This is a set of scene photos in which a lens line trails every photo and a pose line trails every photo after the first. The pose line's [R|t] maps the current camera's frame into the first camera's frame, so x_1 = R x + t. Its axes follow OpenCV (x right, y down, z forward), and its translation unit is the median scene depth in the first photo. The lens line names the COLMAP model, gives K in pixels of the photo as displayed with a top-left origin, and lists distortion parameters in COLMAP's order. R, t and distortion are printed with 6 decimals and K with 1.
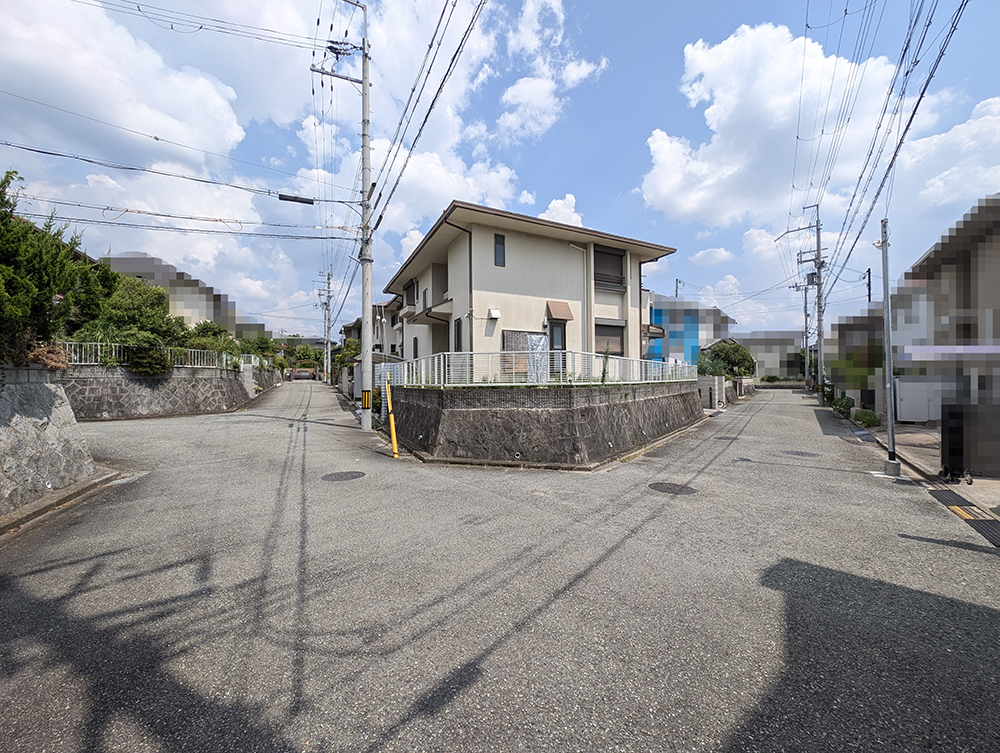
lens RADIAL K [[392.4, 0, 498.9], [0, 392.4, 378.0], [0, 0, 1]] dist [-0.000299, -0.000923]
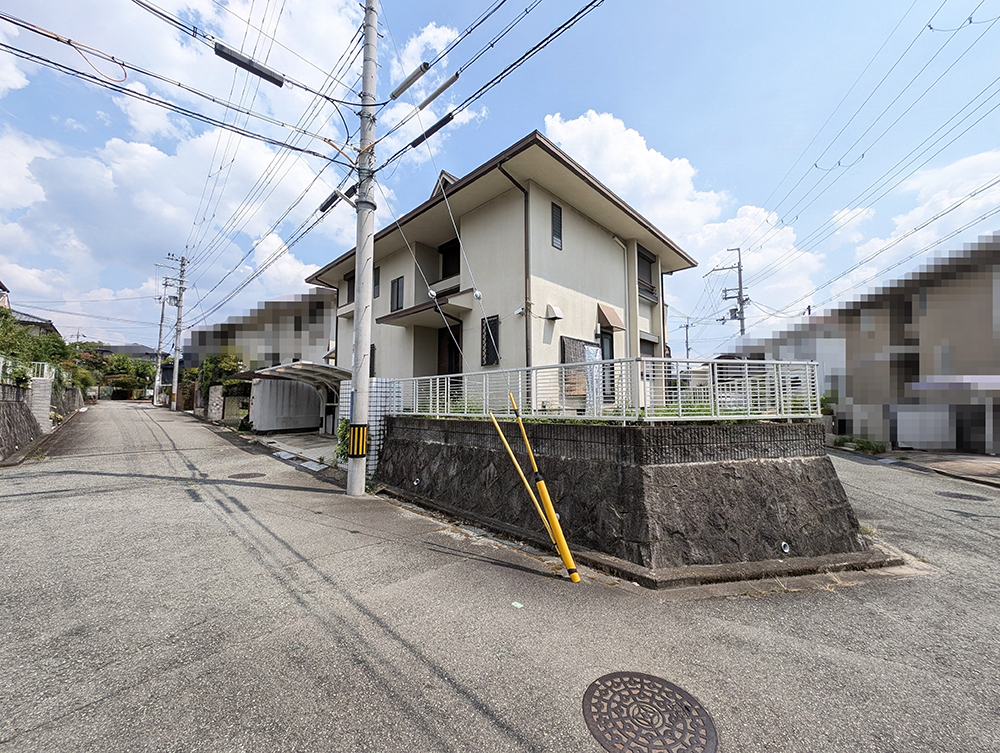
lens RADIAL K [[392.4, 0, 503.1], [0, 392.4, 375.6], [0, 0, 1]] dist [-0.000299, -0.000923]
pose [[0.942748, 0.030462, 0.332112, -0.216033], [-0.007581, 0.997520, -0.069975, -0.000587], [-0.333420, 0.063451, 0.940641, 0.252069]]
